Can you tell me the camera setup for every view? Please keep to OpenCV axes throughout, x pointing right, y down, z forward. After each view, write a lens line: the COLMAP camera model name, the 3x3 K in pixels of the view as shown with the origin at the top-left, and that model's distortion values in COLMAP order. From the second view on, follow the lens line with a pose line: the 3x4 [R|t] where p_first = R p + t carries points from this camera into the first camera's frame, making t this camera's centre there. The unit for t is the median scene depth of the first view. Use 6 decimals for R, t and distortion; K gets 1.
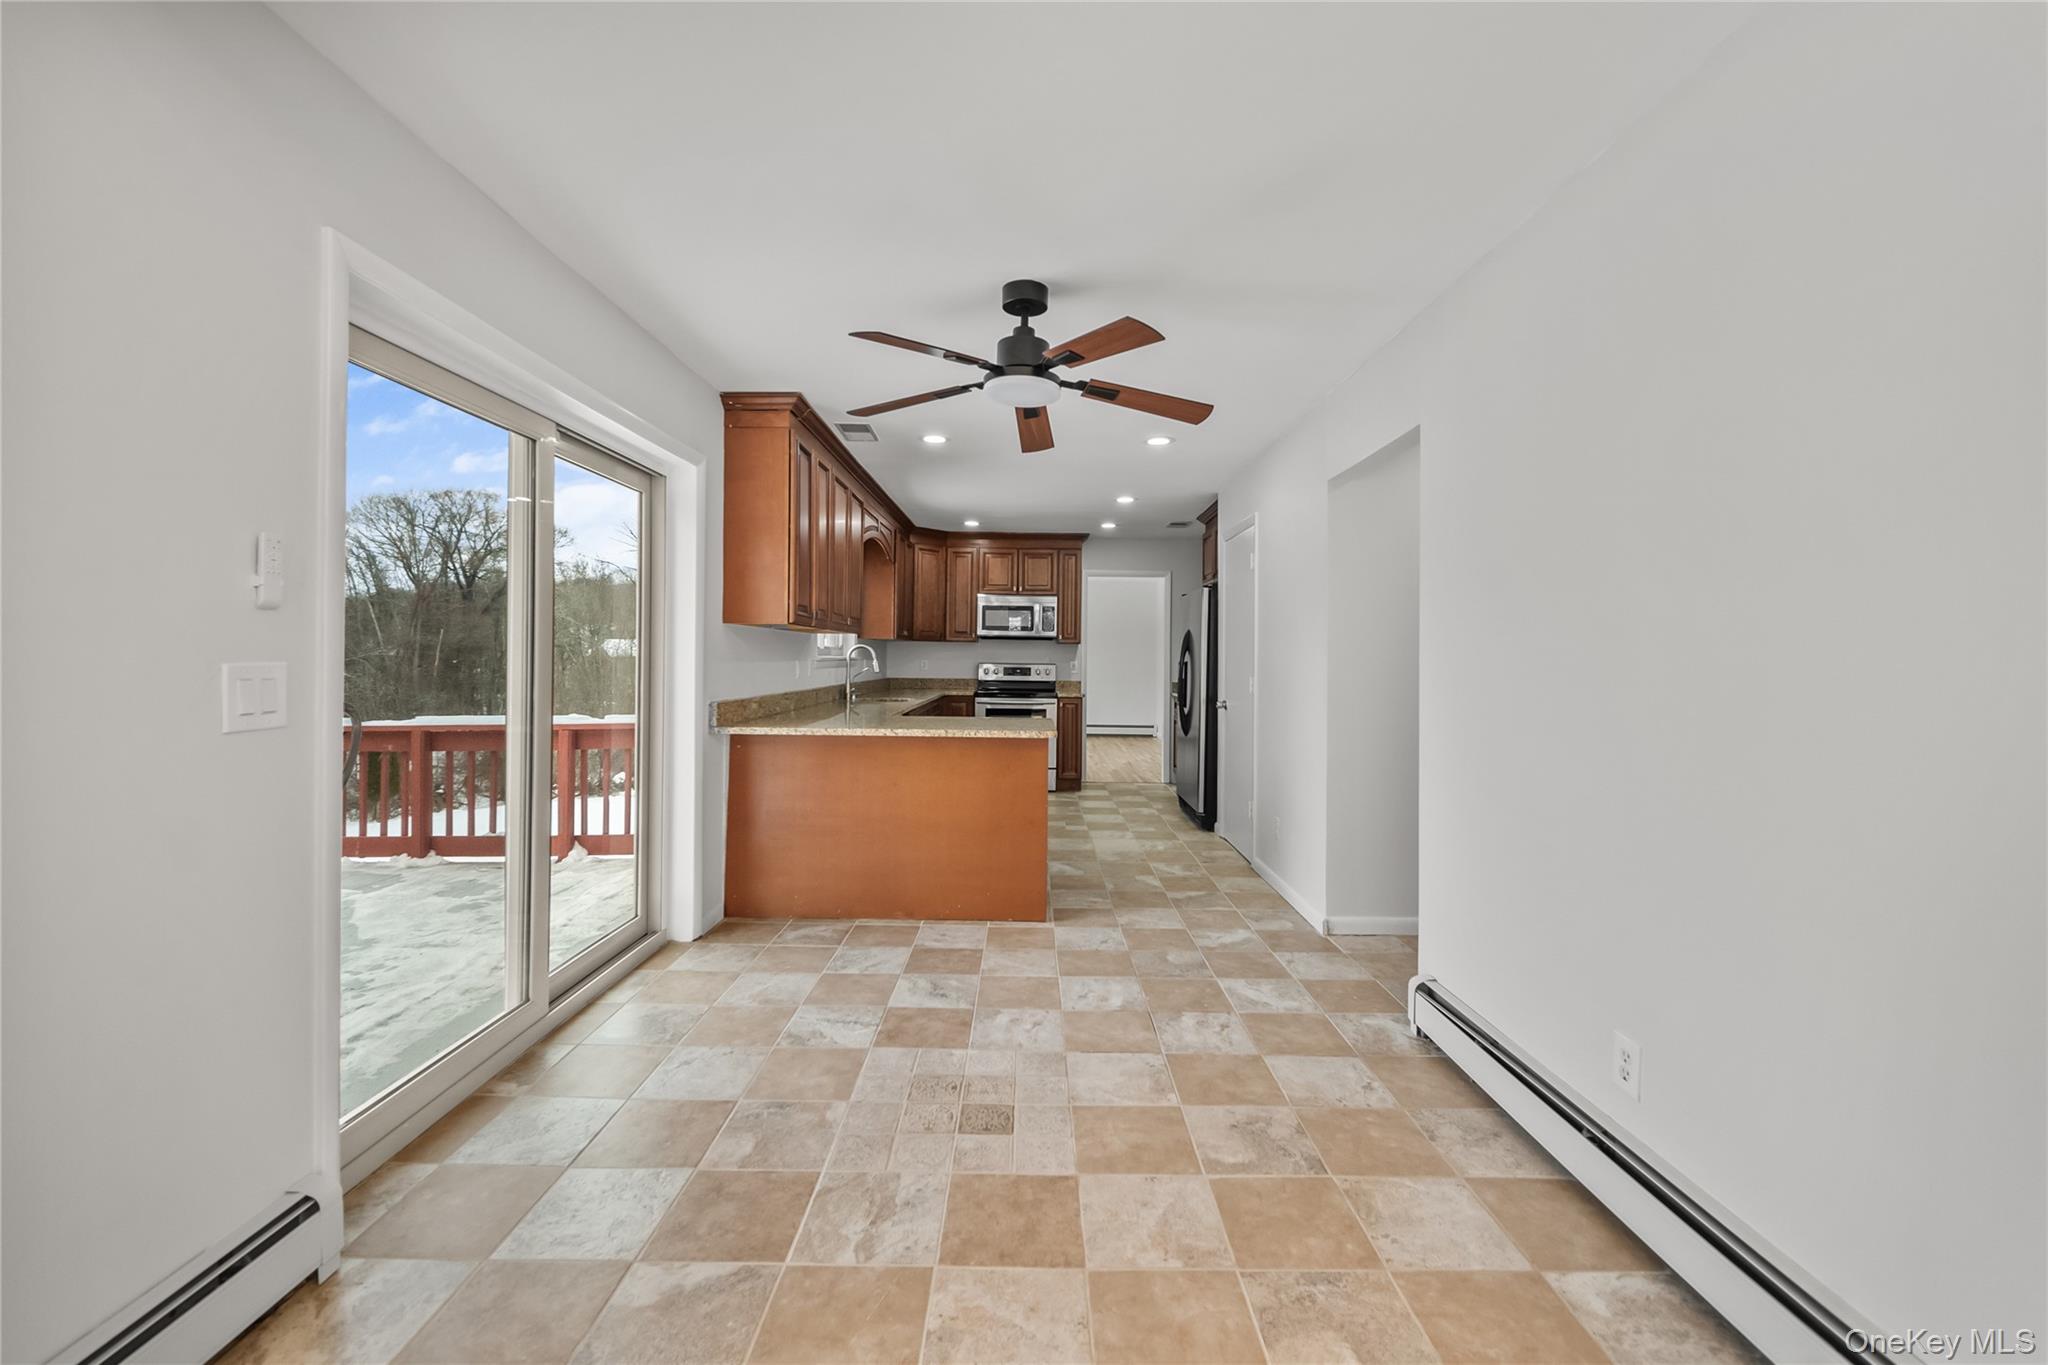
lens RADIAL K [[827.3, 0, 1024.9], [0, 827.3, 651.7], [0, 0, 1]] dist [-0.001396, -0.000167]
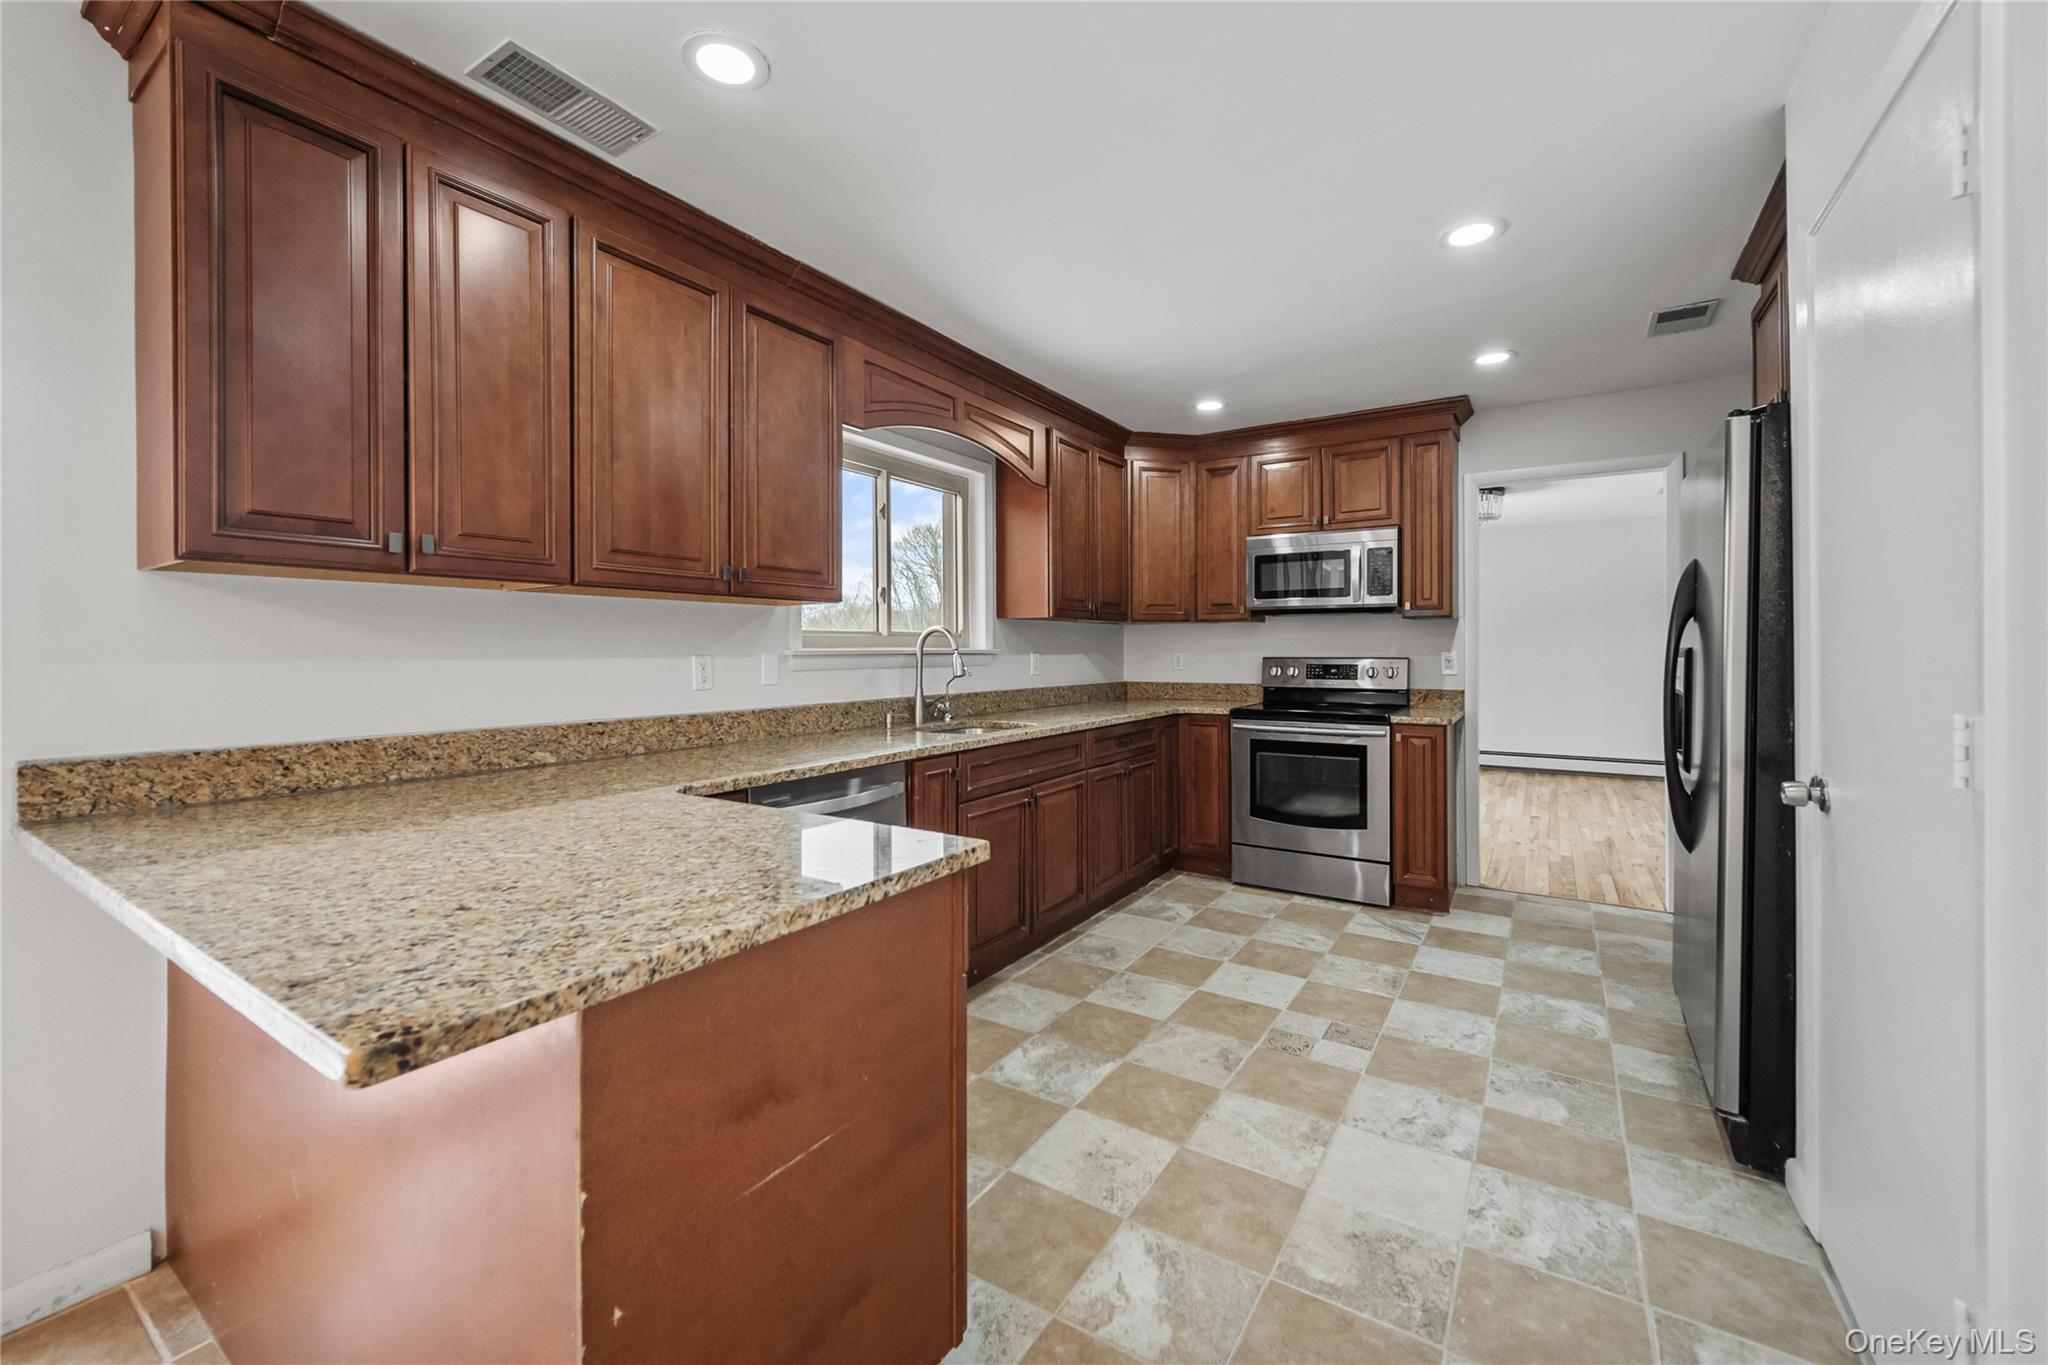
lens RADIAL K [[822.0, 0, 1019.4], [0, 822.0, 653.9], [0, 0, 1]] dist [-0.001121, -0.000169]
pose [[0.841204, -0.011591, -0.540594, 0.120588], [0.016342, 0.999858, 0.003991, 0.006843], [0.540471, -0.012192, 0.841274, 0.451846]]
